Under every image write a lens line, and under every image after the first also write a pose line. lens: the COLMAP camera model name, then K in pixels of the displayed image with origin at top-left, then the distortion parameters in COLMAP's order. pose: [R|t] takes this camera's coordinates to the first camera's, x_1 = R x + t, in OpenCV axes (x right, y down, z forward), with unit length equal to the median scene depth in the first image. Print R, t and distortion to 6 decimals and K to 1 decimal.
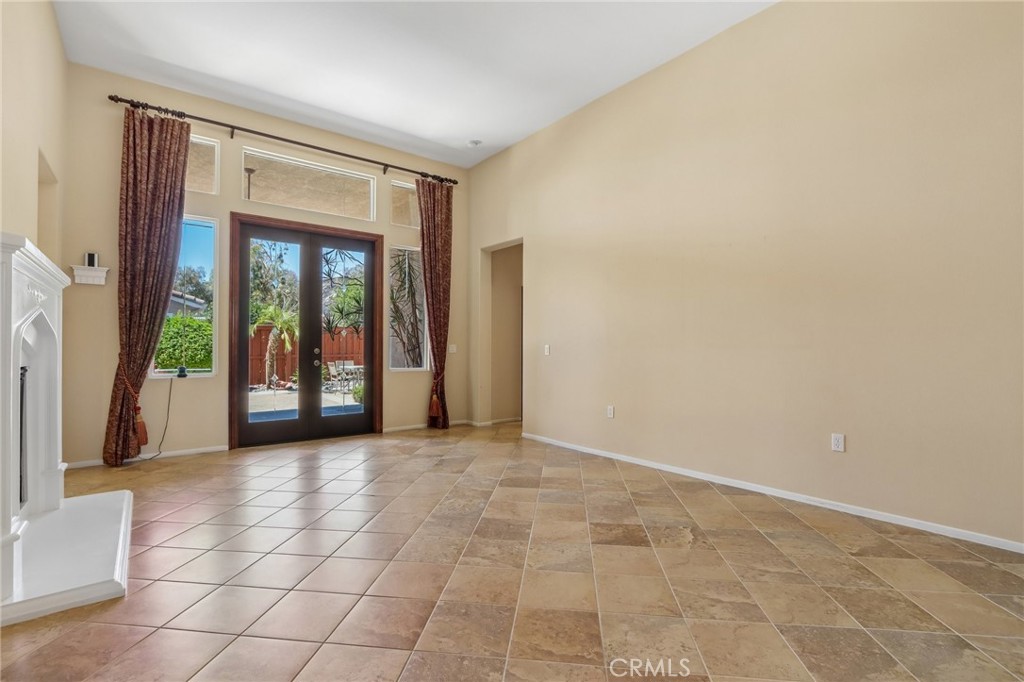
lens RADIAL K [[471.4, 0, 512.0], [0, 471.4, 341.0], [0, 0, 1]] dist [-0.014255, 0.000935]
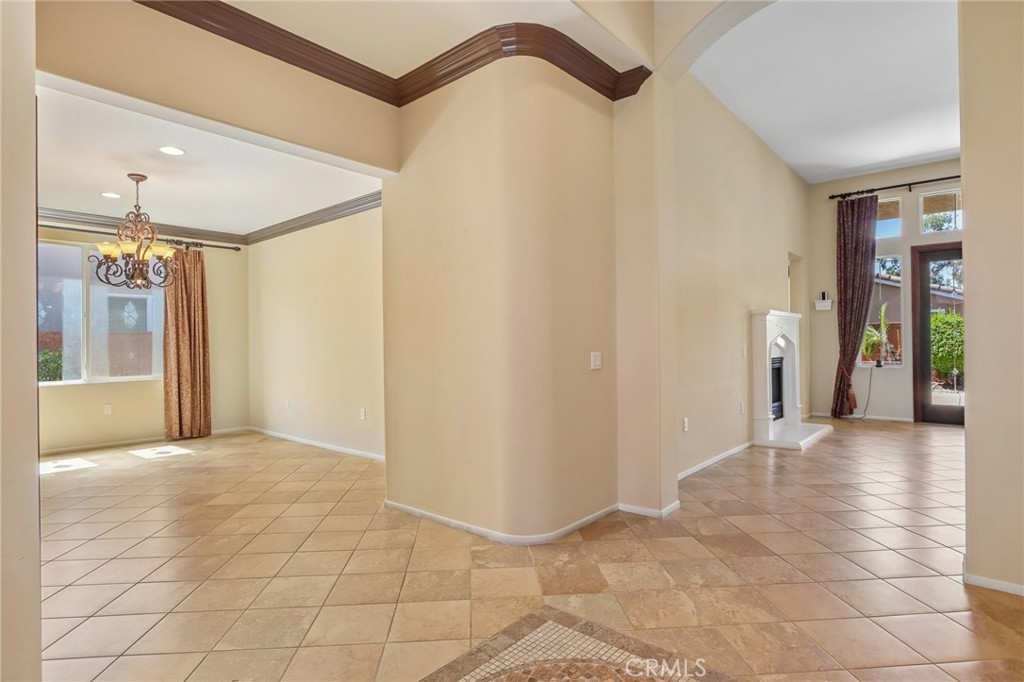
lens RADIAL K [[540.3, 0, 512.0], [0, 540.3, 341.0], [0, 0, 1]] dist [-0.002602, -0.001124]
pose [[0.197671, -0.008075, -0.980235, 0.748179], [0.023555, 0.999716, -0.003486, -0.026517], [0.979985, -0.022401, 0.197805, -0.477039]]
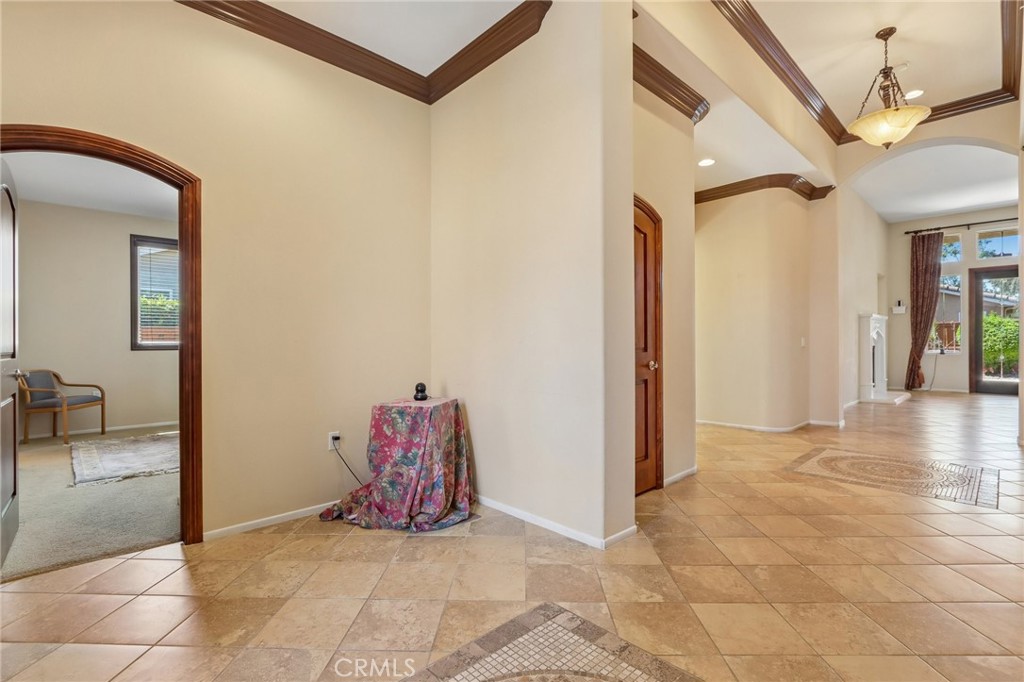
lens RADIAL K [[471.4, 0, 512.0], [0, 471.4, 341.0], [0, 0, 1]] dist [-0.014255, 0.000935]
pose [[0.090036, 0.000467, -0.995938, 1.202922], [0.016611, 0.999860, 0.001971, -0.016749], [0.995800, -0.016721, 0.090015, -1.105226]]
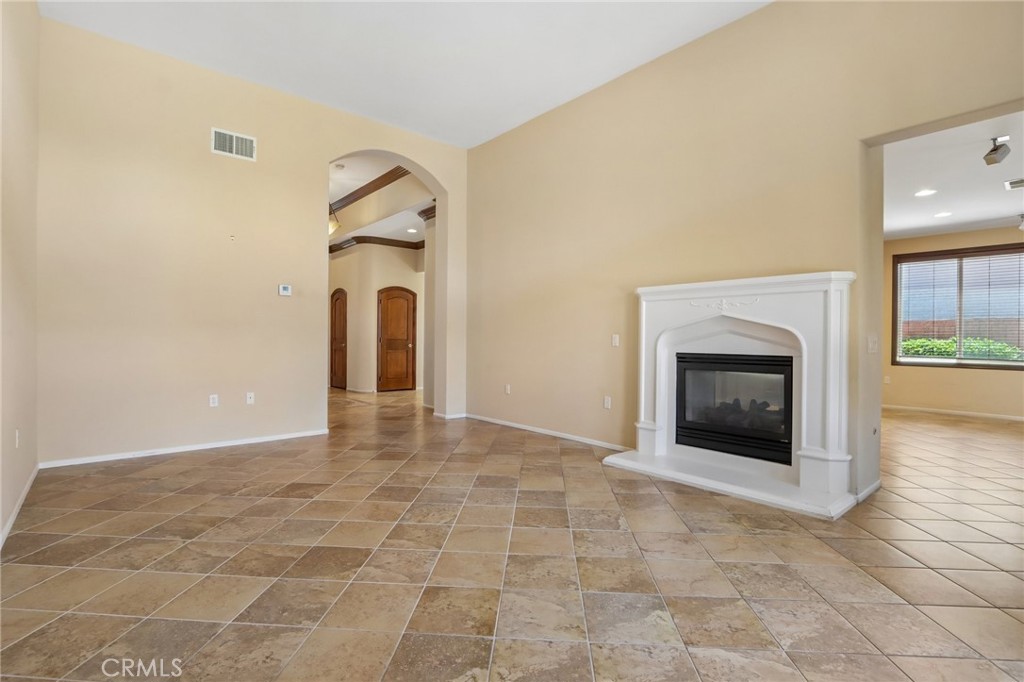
lens RADIAL K [[490.2, 0, 512.0], [0, 490.2, 341.0], [0, 0, 1]] dist [0.040629, 0.000373]
pose [[-0.999320, -0.008699, -0.035832, -0.158775], [-0.008397, 0.999928, -0.008572, 0.019960], [0.035904, -0.008266, -0.999321, 1.381069]]
